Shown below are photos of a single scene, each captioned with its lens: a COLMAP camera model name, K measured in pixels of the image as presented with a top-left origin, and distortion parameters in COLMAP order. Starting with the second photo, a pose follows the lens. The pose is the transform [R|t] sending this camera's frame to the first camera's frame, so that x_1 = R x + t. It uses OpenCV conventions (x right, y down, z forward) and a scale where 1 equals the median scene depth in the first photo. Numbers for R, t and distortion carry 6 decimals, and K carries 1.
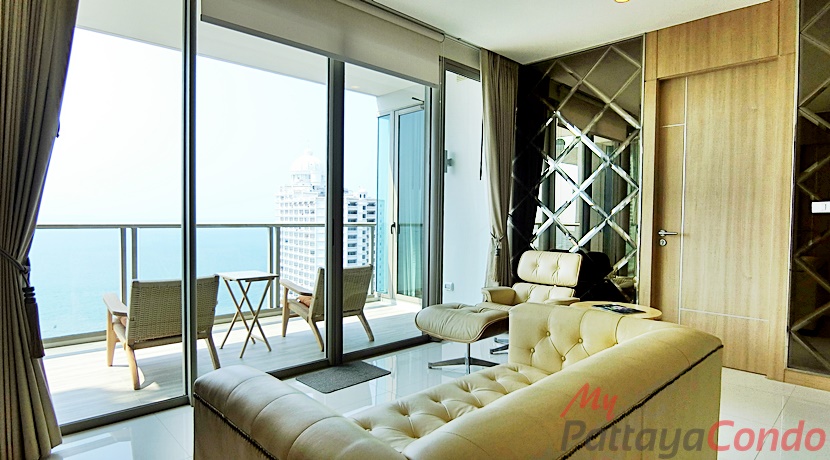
lens RADIAL K [[445.9, 0, 414.2], [0, 445.9, 218.6], [0, 0, 1]] dist [-0.000850, -0.000089]
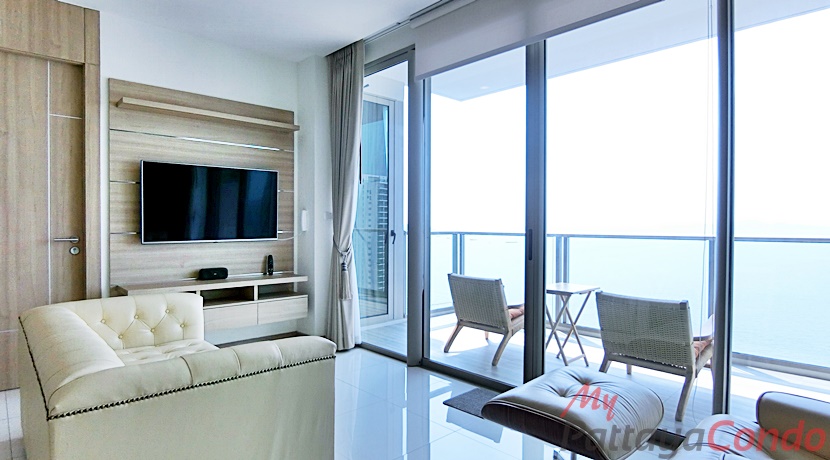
lens RADIAL K [[463.1, 0, 415.0], [0, 463.1, 230.0], [0, 0, 1]] dist [0.001450, 0.000219]
pose [[-0.003595, 0.000547, -0.999993, 0.728254], [-0.007668, 0.999970, 0.000574, 0.007109], [0.999964, 0.007670, -0.003590, 0.781354]]
